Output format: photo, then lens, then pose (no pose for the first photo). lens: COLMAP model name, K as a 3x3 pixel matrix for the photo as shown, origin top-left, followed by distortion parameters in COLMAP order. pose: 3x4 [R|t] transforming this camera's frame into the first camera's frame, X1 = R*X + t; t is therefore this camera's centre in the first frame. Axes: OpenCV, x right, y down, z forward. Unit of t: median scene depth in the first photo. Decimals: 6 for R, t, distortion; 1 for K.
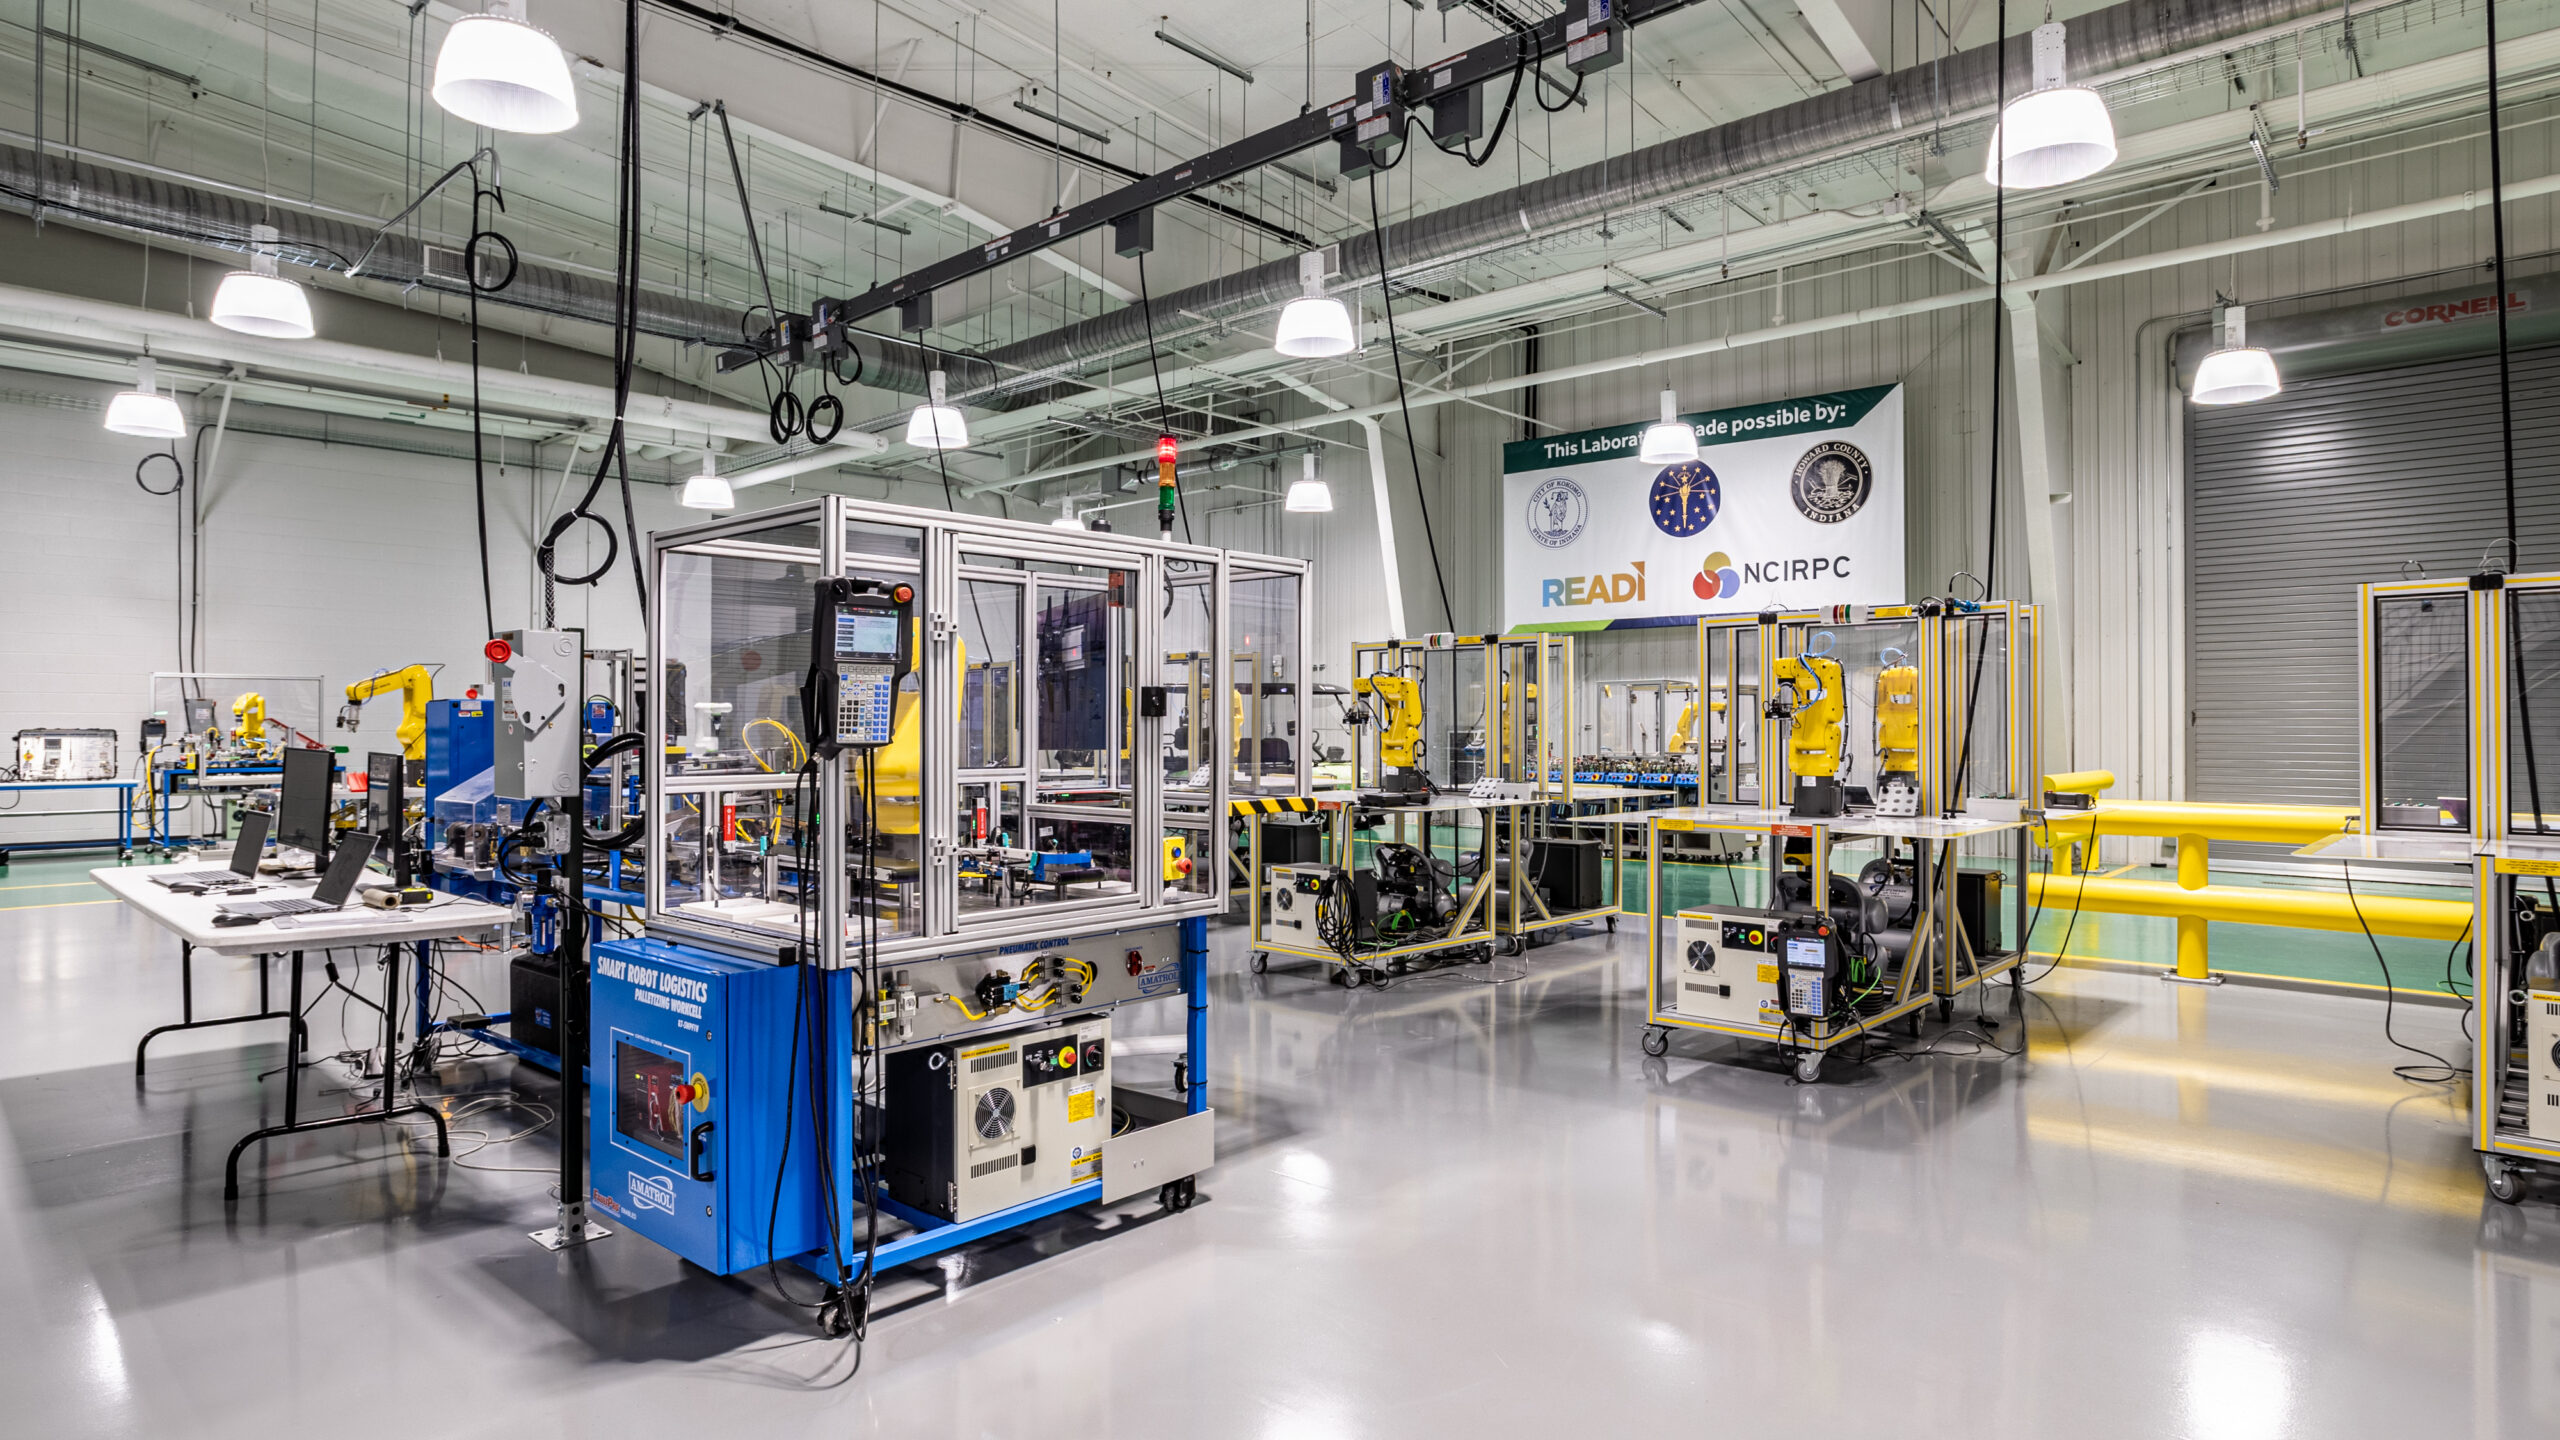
lens RADIAL K [[1392.0, 0, 1291.2], [0, 1392.0, 712.3], [0, 0, 1]] dist [-0.053535, 0.039040]
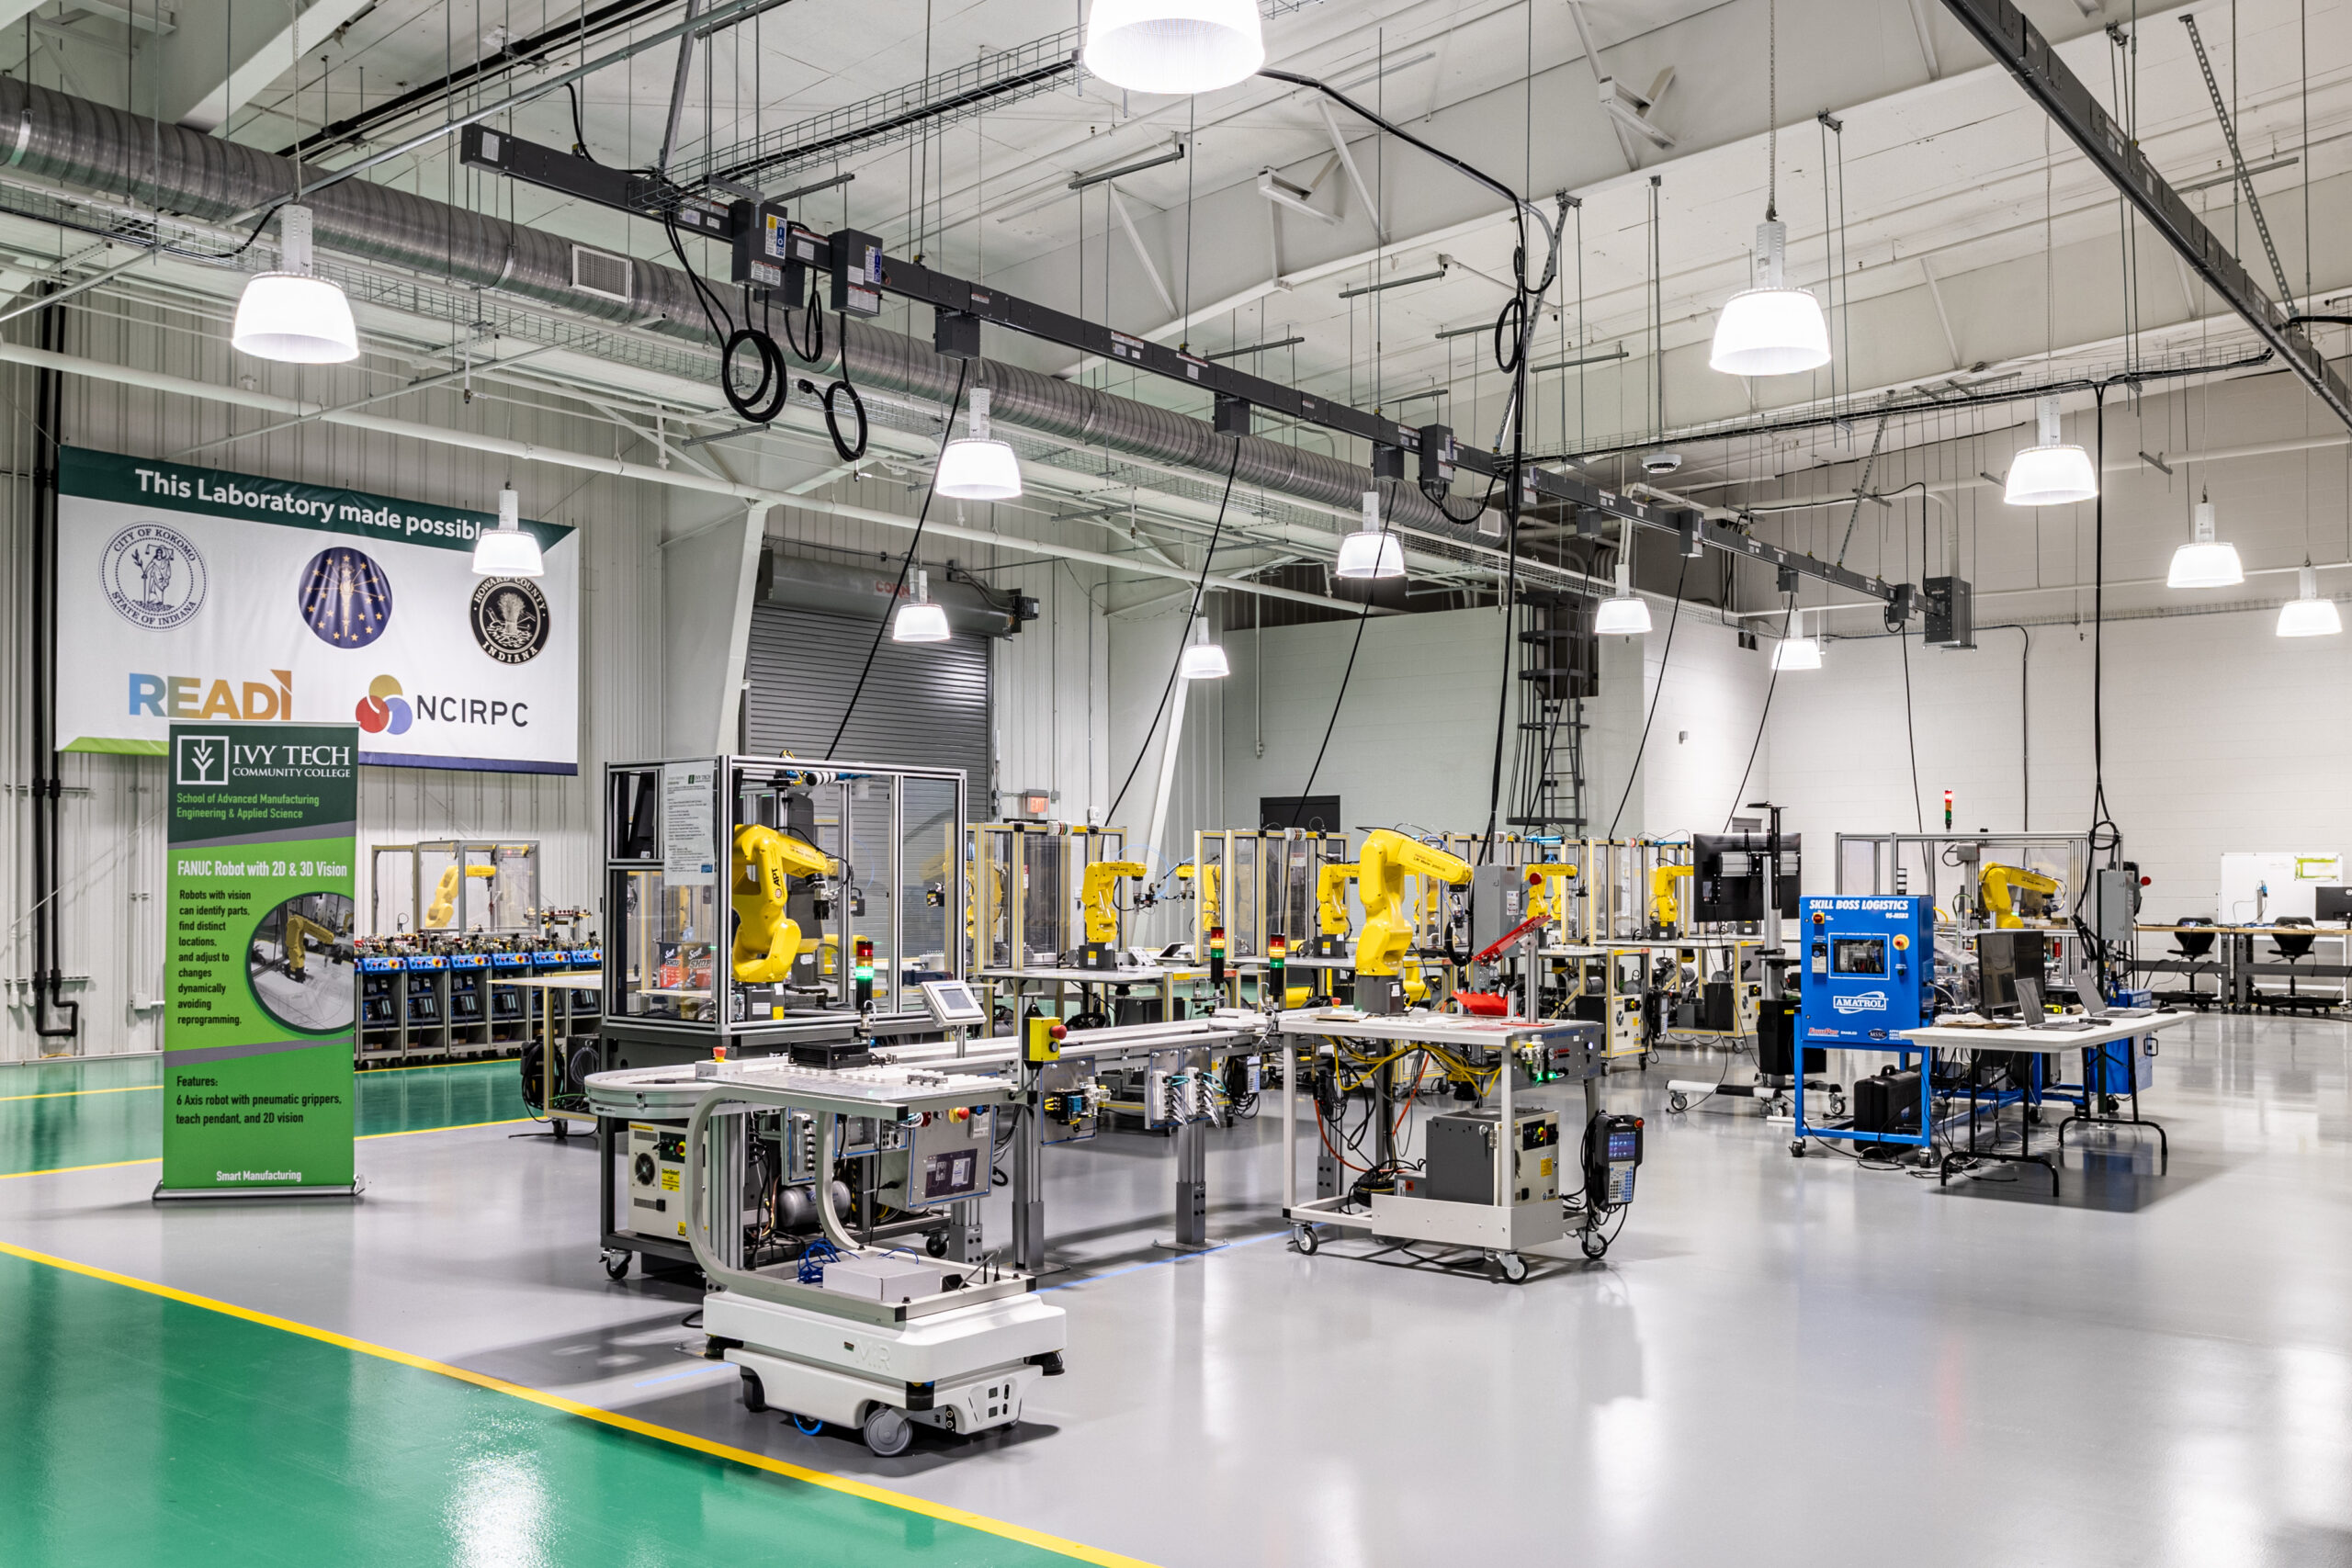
lens RADIAL K [[2034.6, 0, 1078.9], [0, 2034.6, 840.9], [0, 0, 1]] dist [-0.031630, 0.065326]
pose [[-0.036410, 0.016301, 0.999204, -0.895367], [-0.011662, 0.999792, -0.016735, -0.006016], [-0.999269, -0.012262, -0.036213, 0.664009]]
